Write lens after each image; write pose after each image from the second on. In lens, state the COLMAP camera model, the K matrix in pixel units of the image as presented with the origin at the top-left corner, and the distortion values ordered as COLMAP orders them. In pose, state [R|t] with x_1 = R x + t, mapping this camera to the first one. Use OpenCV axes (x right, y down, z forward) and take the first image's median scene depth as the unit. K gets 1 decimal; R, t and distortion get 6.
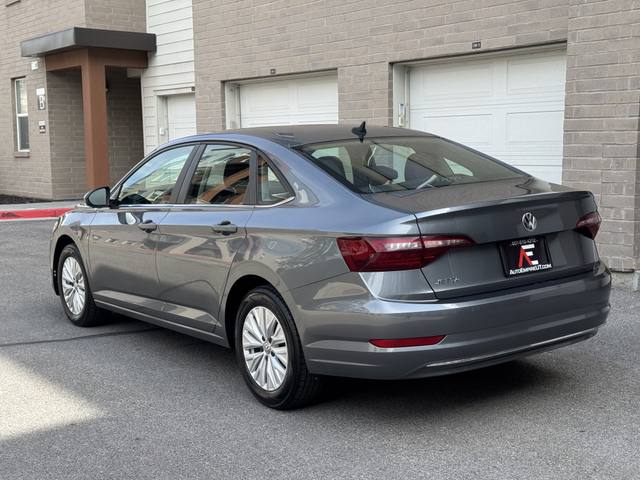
lens RADIAL K [[894.9, 0, 317.9], [0, 894.9, 238.9], [0, 0, 1]] dist [0.066555, 0.000000]
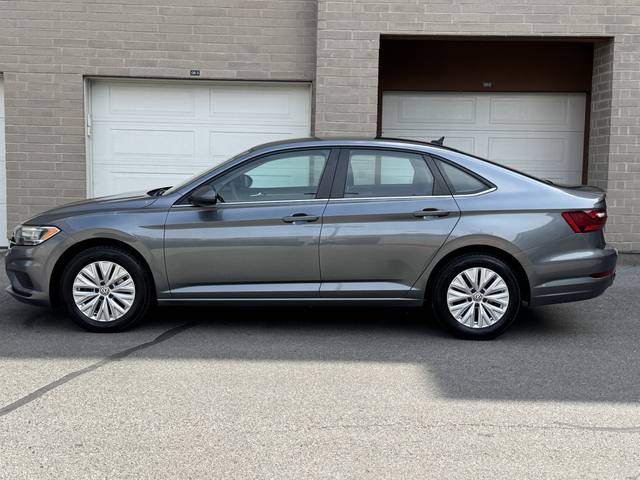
lens RADIAL K [[839.2, 0, 319.3], [0, 839.2, 238.5], [0, 0, 1]] dist [0.042845, 0.000000]
pose [[0.562216, -0.043447, 0.825848, -0.705887], [0.061624, 0.998044, 0.010555, 0.001908], [-0.824691, 0.044958, 0.563794, 0.265347]]
